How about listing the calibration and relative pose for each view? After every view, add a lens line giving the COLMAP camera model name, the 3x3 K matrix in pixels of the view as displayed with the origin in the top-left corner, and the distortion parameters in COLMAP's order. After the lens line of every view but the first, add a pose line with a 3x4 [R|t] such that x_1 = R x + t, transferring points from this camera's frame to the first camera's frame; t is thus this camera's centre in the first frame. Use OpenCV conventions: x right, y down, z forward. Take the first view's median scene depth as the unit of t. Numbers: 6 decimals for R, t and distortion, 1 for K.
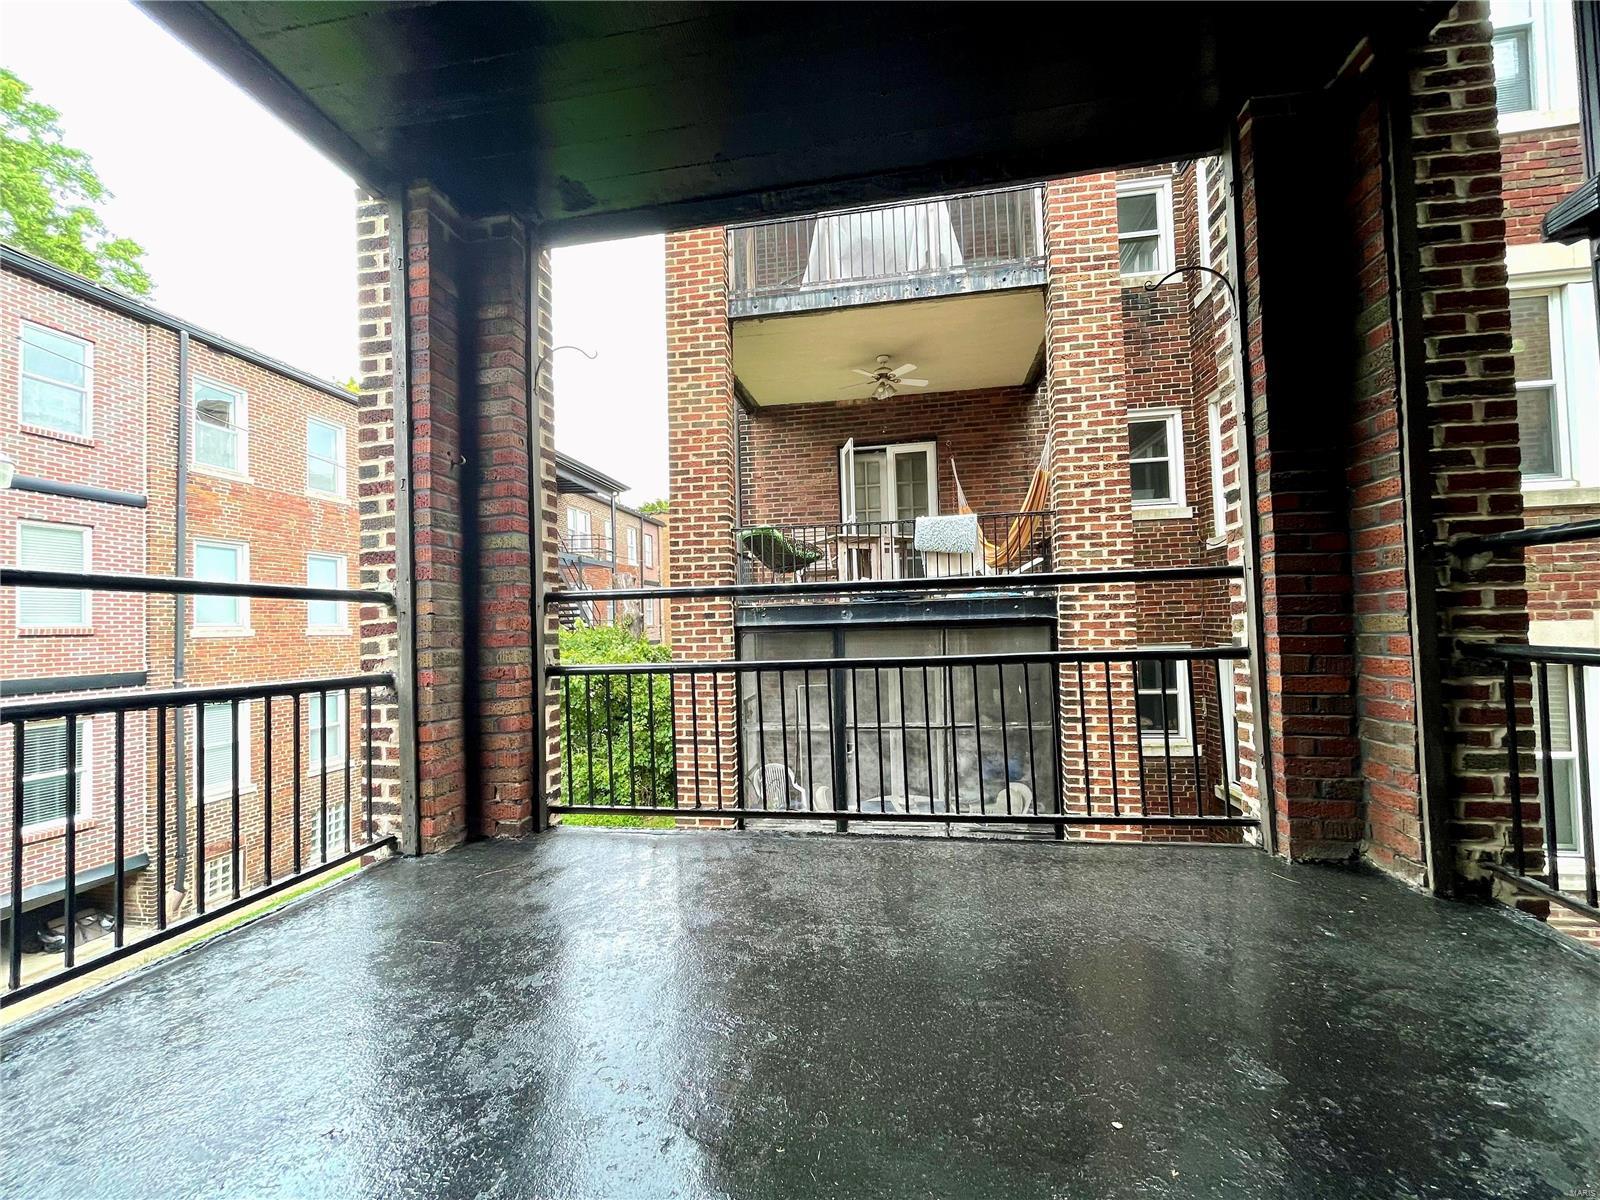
lens RADIAL K [[637.4, 0, 800.0], [0, 637.4, 600.0], [0, 0, 1]] dist [0.001301, 0.000186]
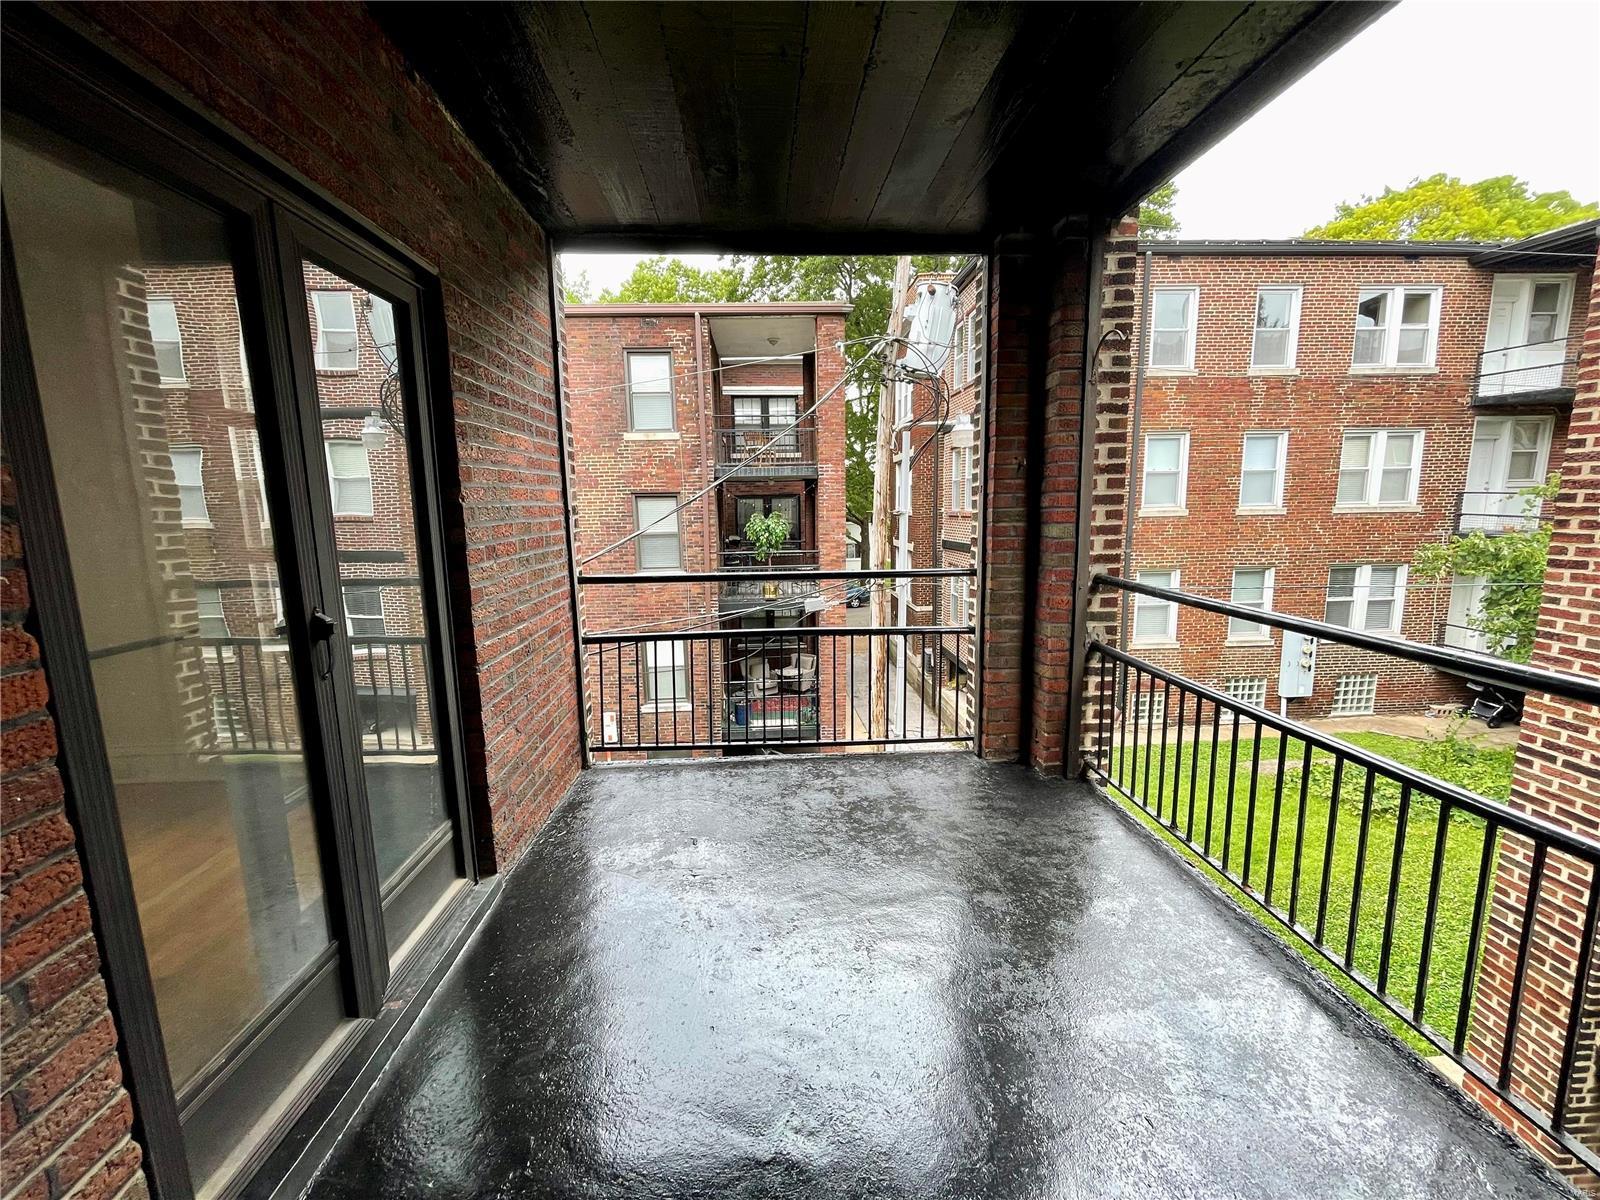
lens RADIAL K [[655.6, 0, 800.0], [0, 655.6, 600.0], [0, 0, 1]] dist [-0.001328, -0.000159]
pose [[0.225777, 0.172726, -0.958744, 0.548170], [0.046987, 0.981080, 0.187815, -0.197455], [0.973045, -0.087452, 0.213389, 0.275738]]
